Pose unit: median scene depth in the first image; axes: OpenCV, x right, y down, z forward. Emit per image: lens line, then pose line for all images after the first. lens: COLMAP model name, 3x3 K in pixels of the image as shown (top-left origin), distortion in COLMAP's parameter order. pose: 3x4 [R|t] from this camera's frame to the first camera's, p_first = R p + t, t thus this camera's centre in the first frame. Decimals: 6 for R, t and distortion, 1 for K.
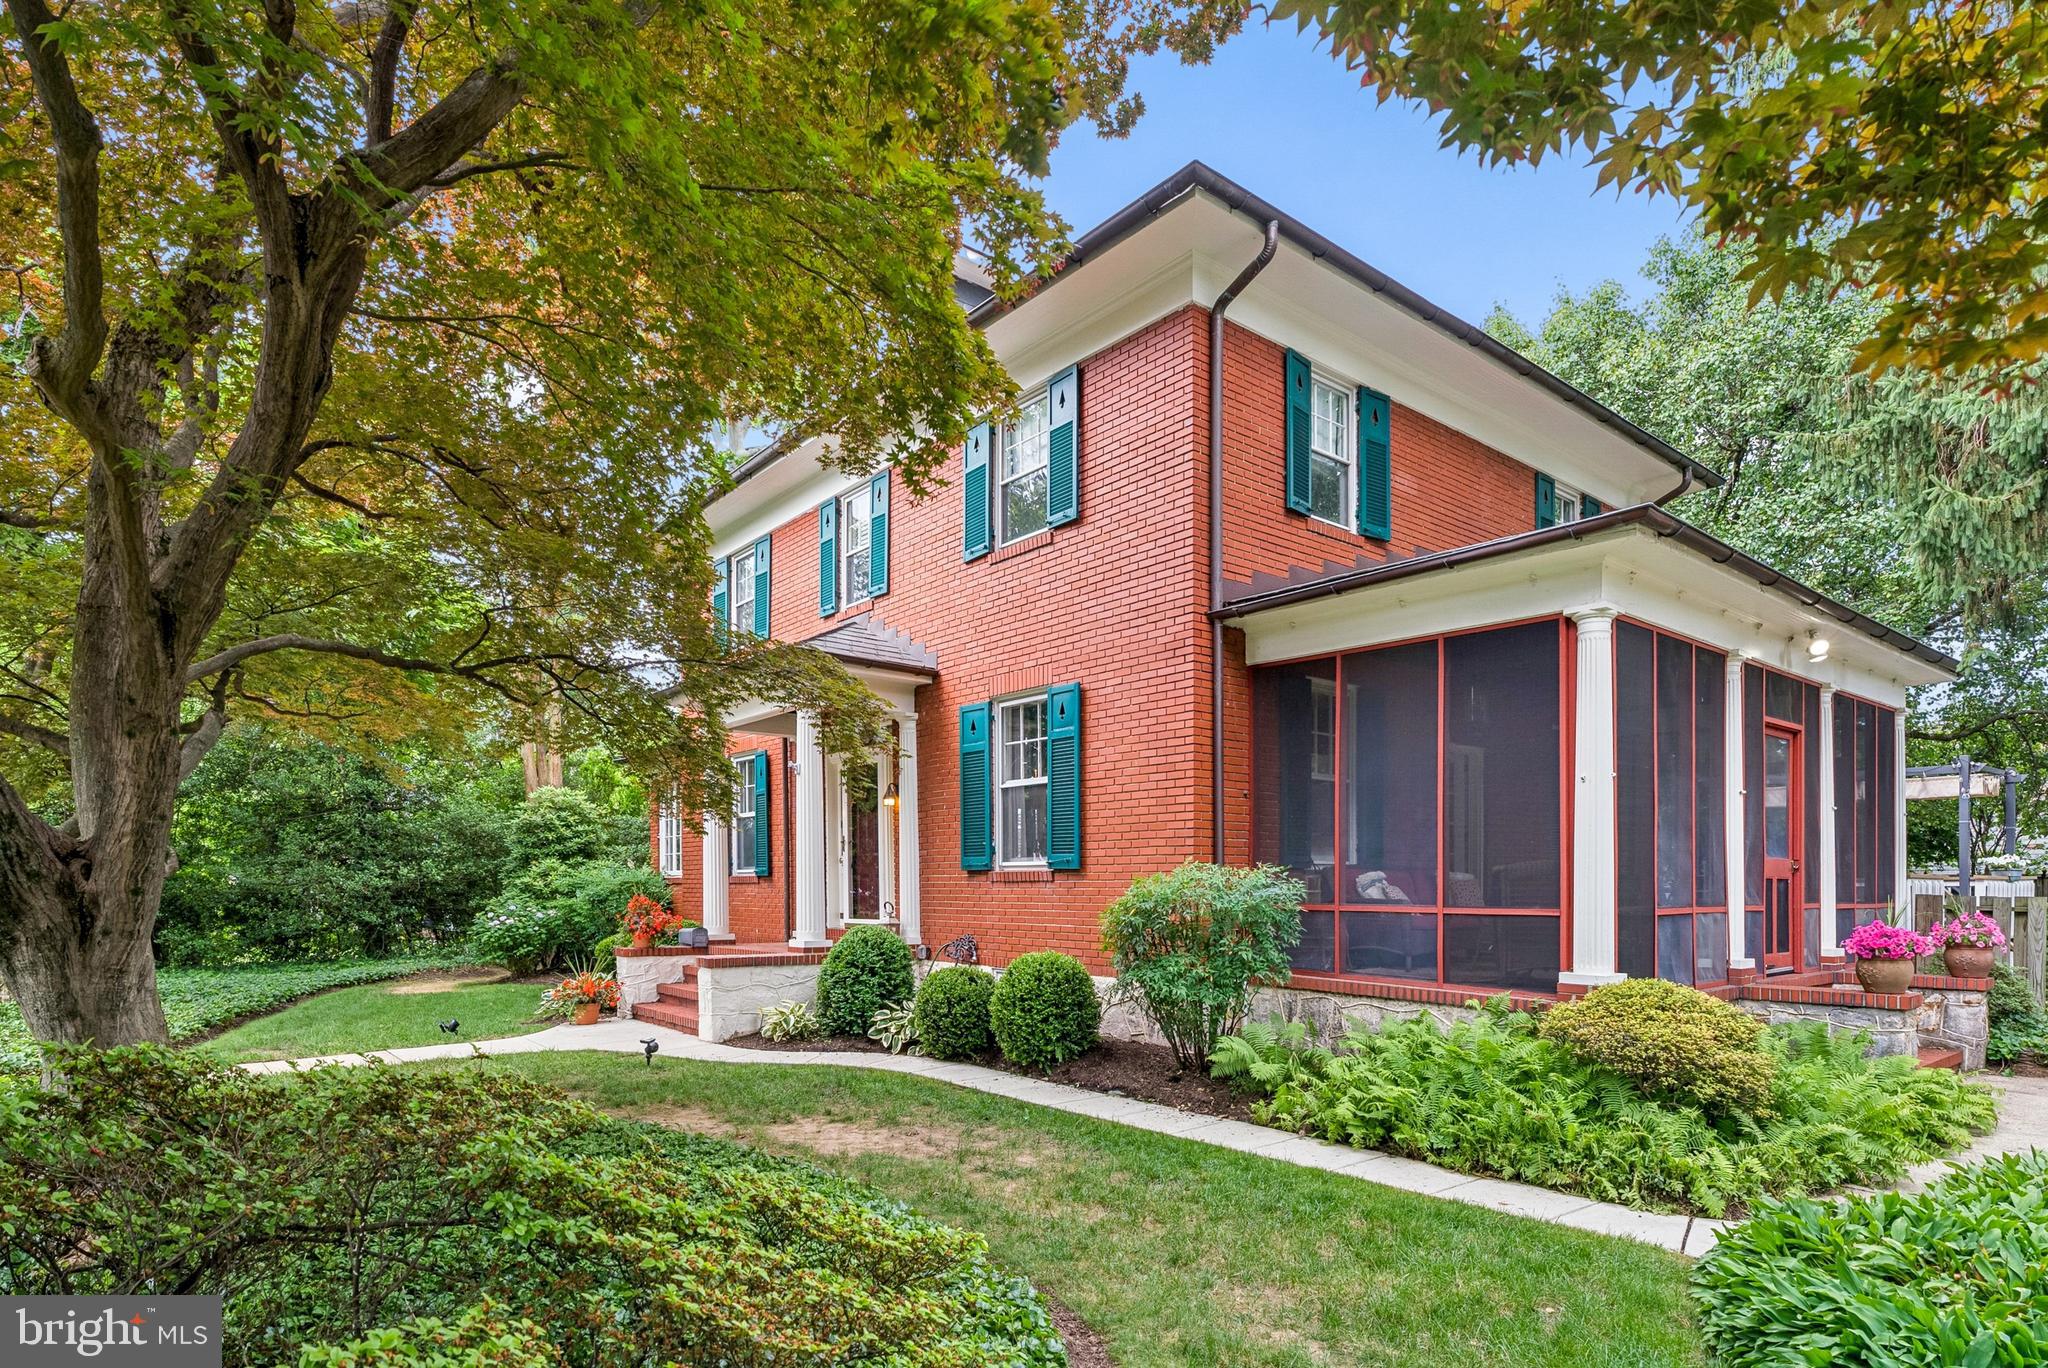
lens RADIAL K [[1096.5, 0, 1049.6], [0, 1096.5, 881.1], [0, 0, 1]] dist [-0.006427, -0.000097]
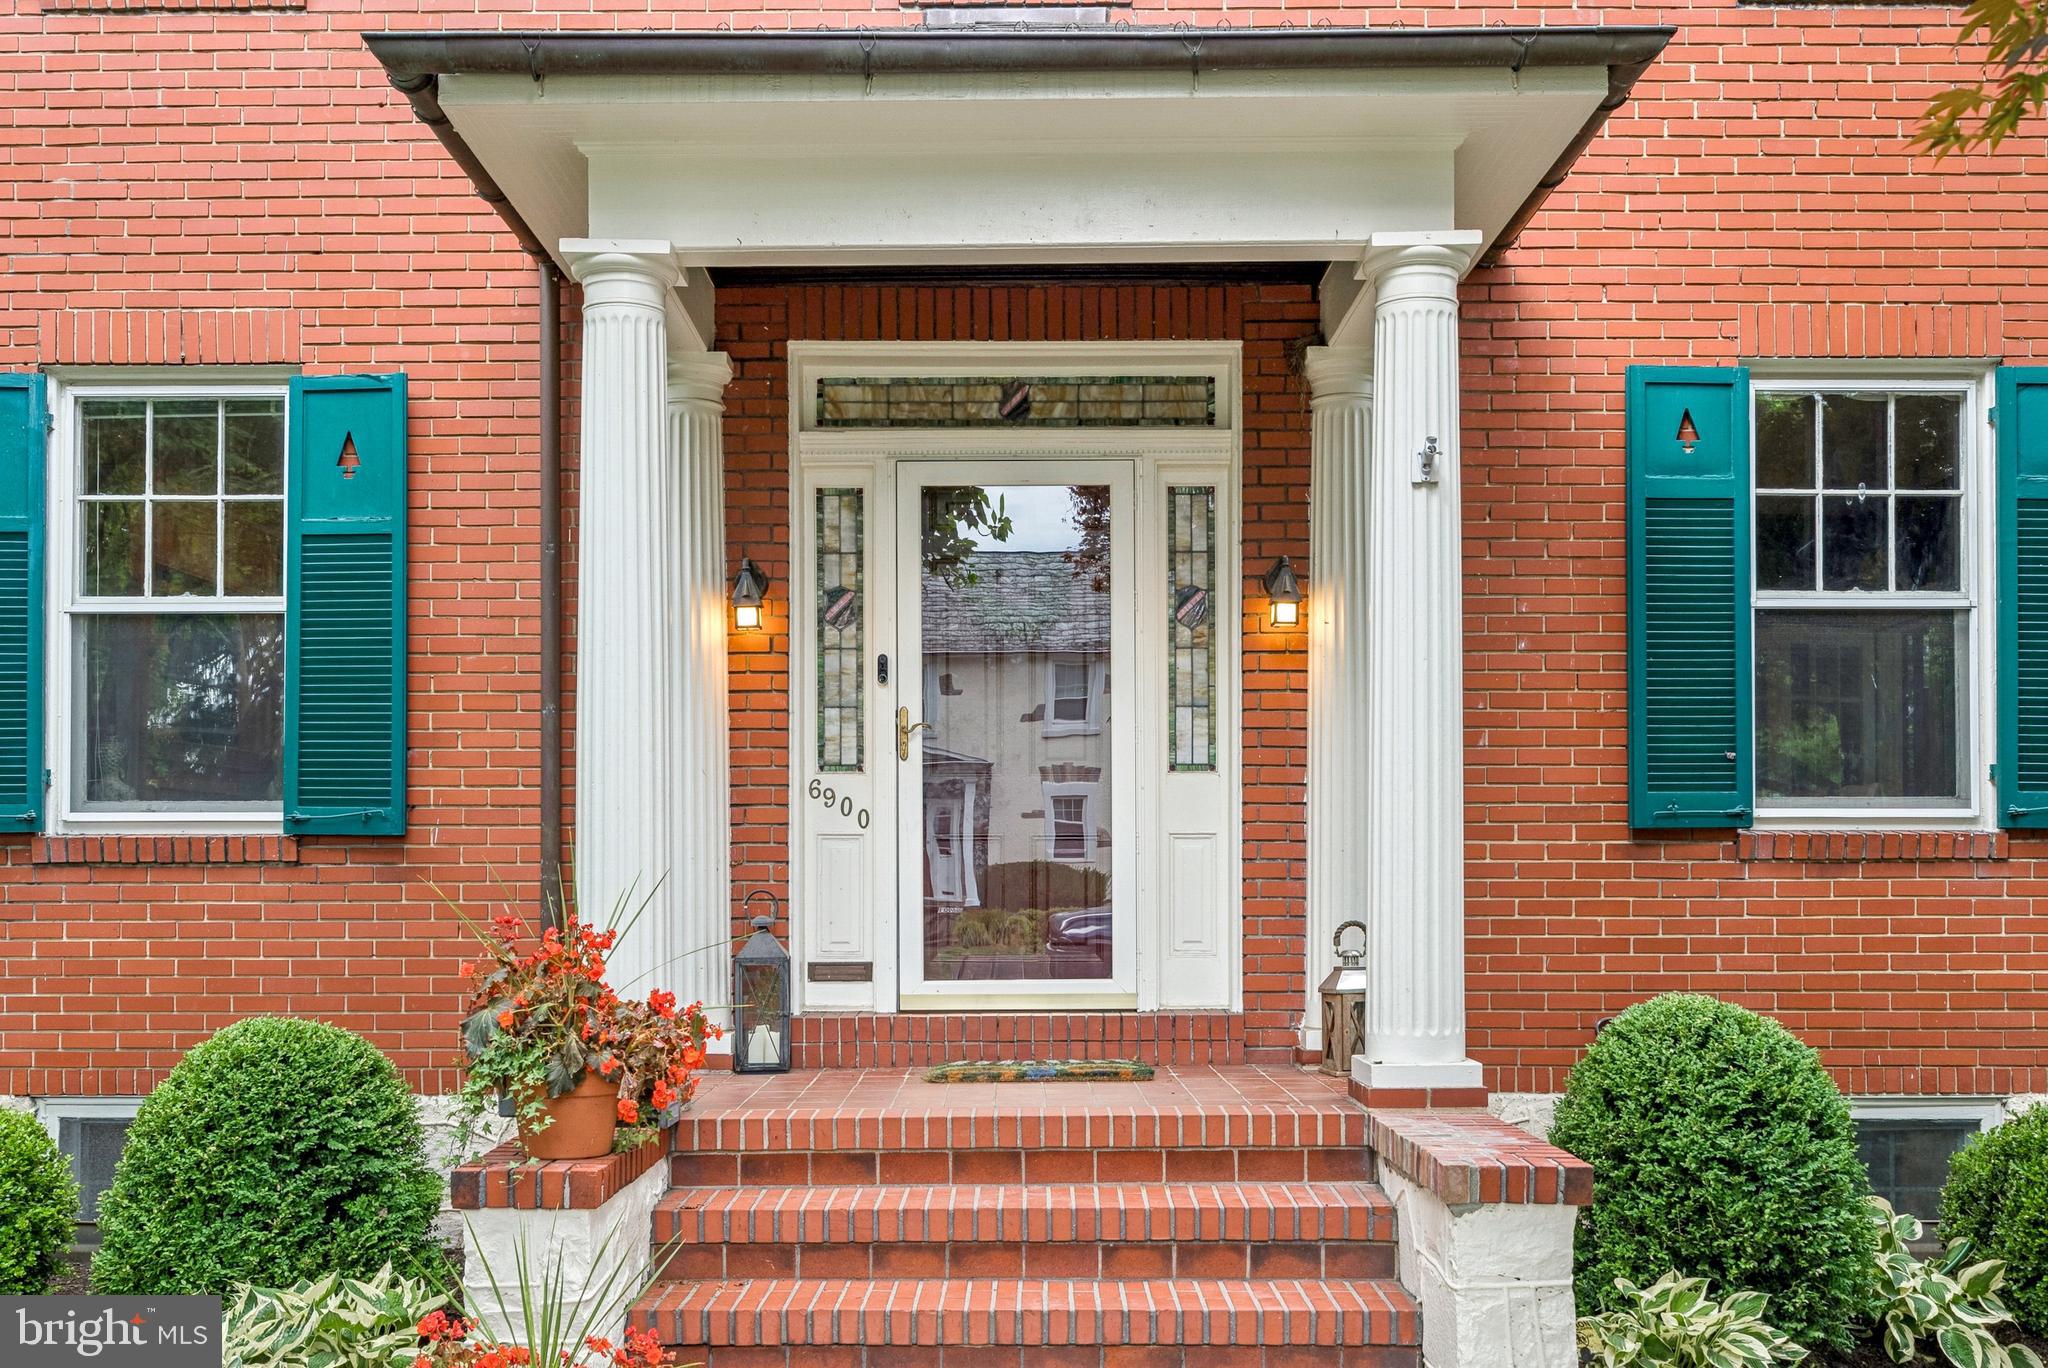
lens RADIAL K [[1905.2, 0, 1004.7], [0, 1905.2, 824.2], [0, 0, 1]] dist [-0.006606, 0.000000]
pose [[0.647893, 0.014493, 0.761594, -0.837164], [-0.002246, 0.999851, -0.017117, -0.000489], [-0.761728, 0.009379, 0.647829, 0.933652]]
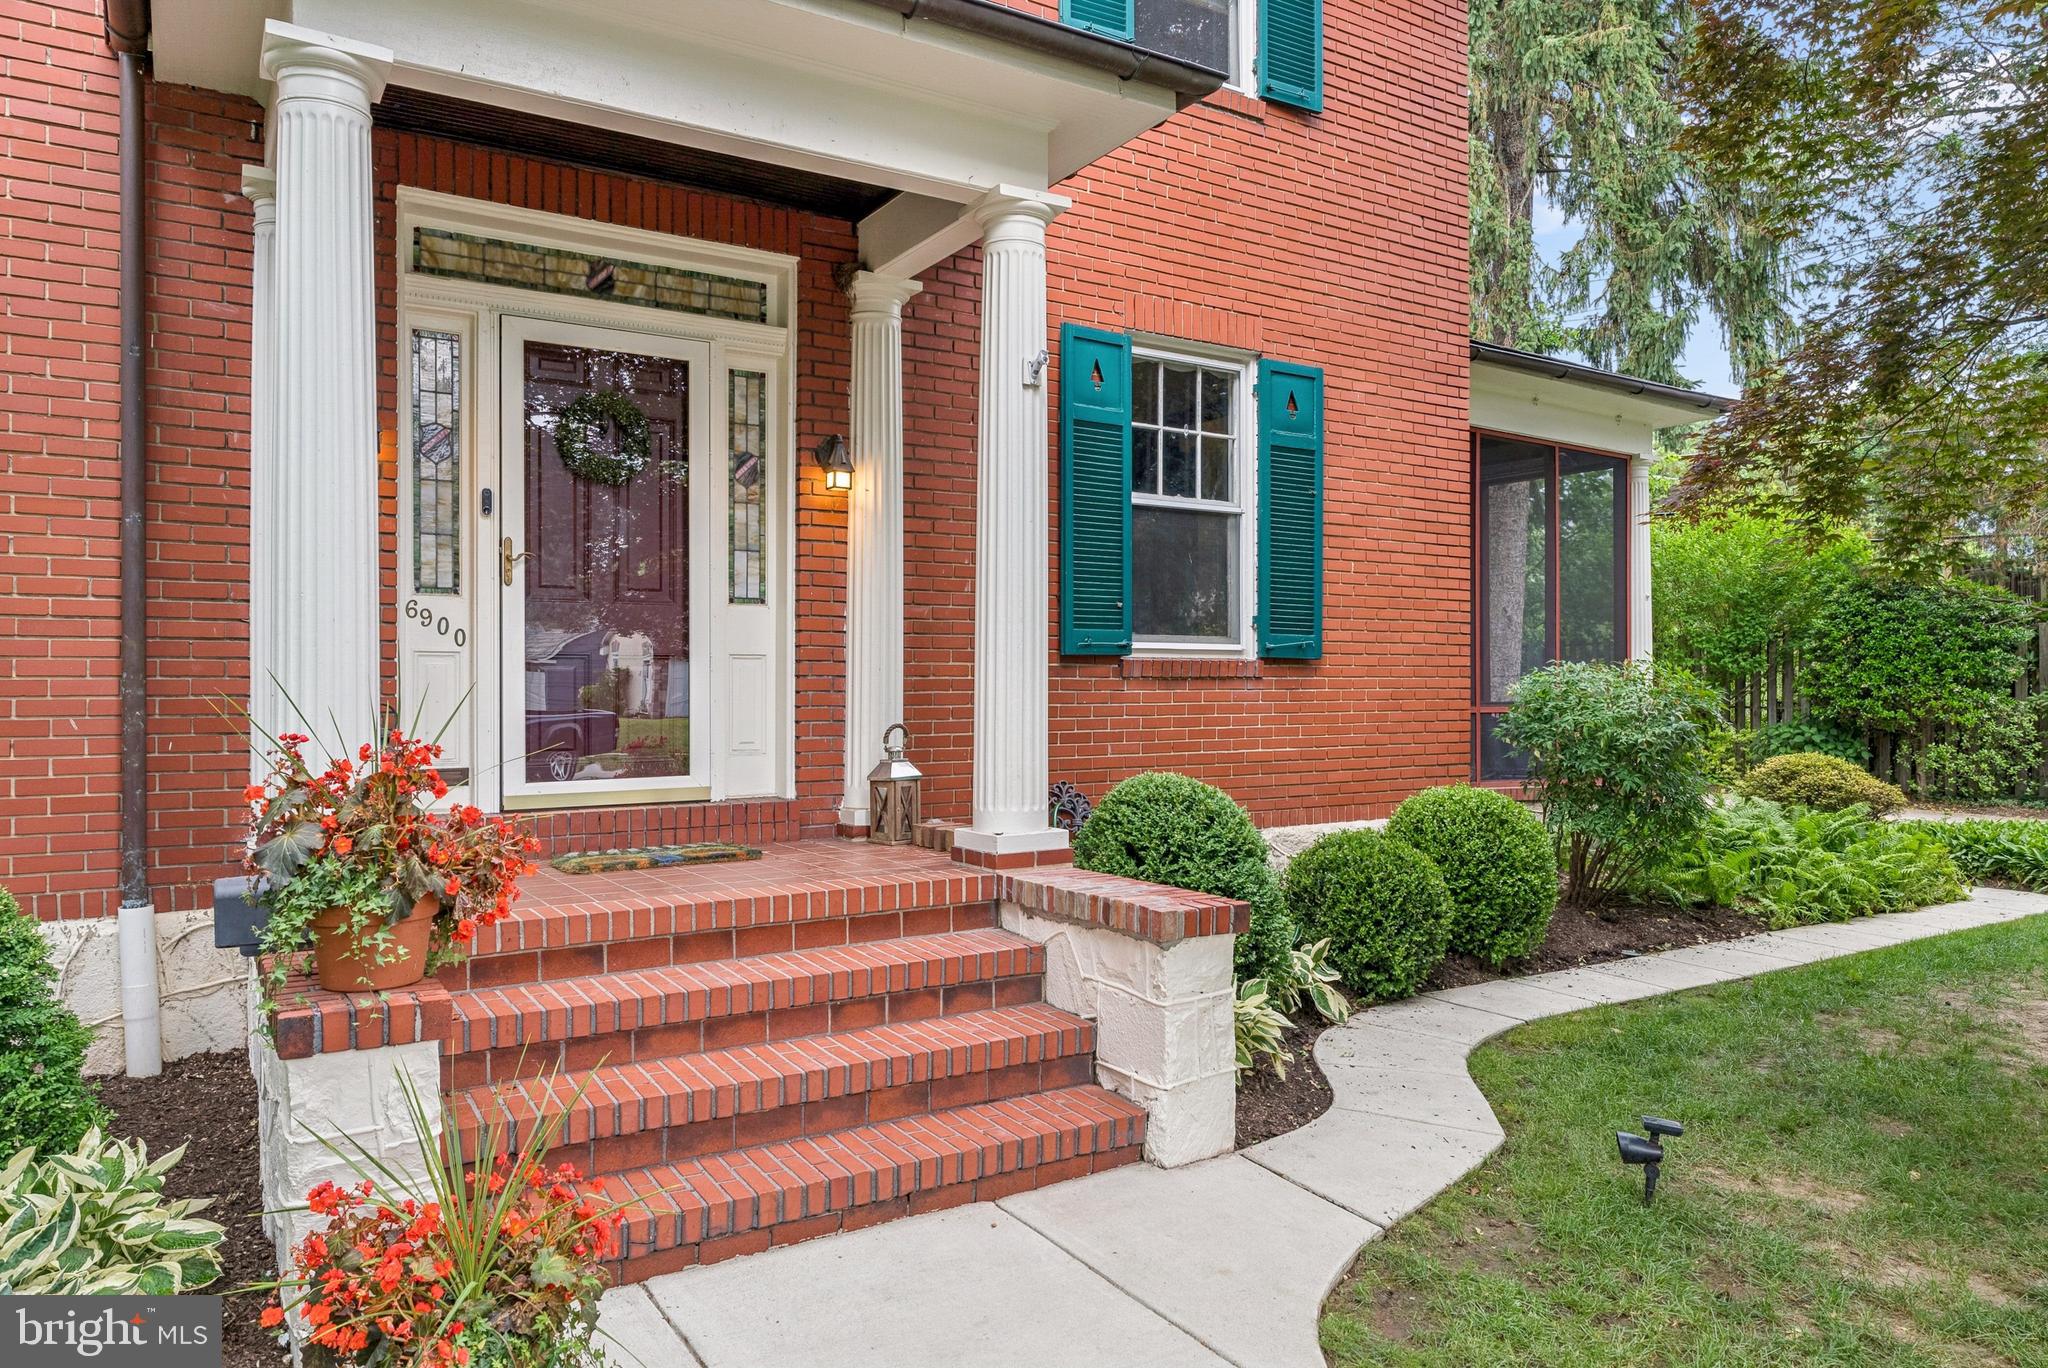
lens RADIAL K [[1324.0, 0, 1015.4], [0, 1324.0, 679.3], [0, 0, 1]] dist [-0.006004, 0.000552]
pose [[0.145024, 0.001058, 0.989428, -0.831471], [-0.005167, 0.999987, -0.000312, 0.001763], [-0.989415, -0.005068, 0.145027, 1.153604]]
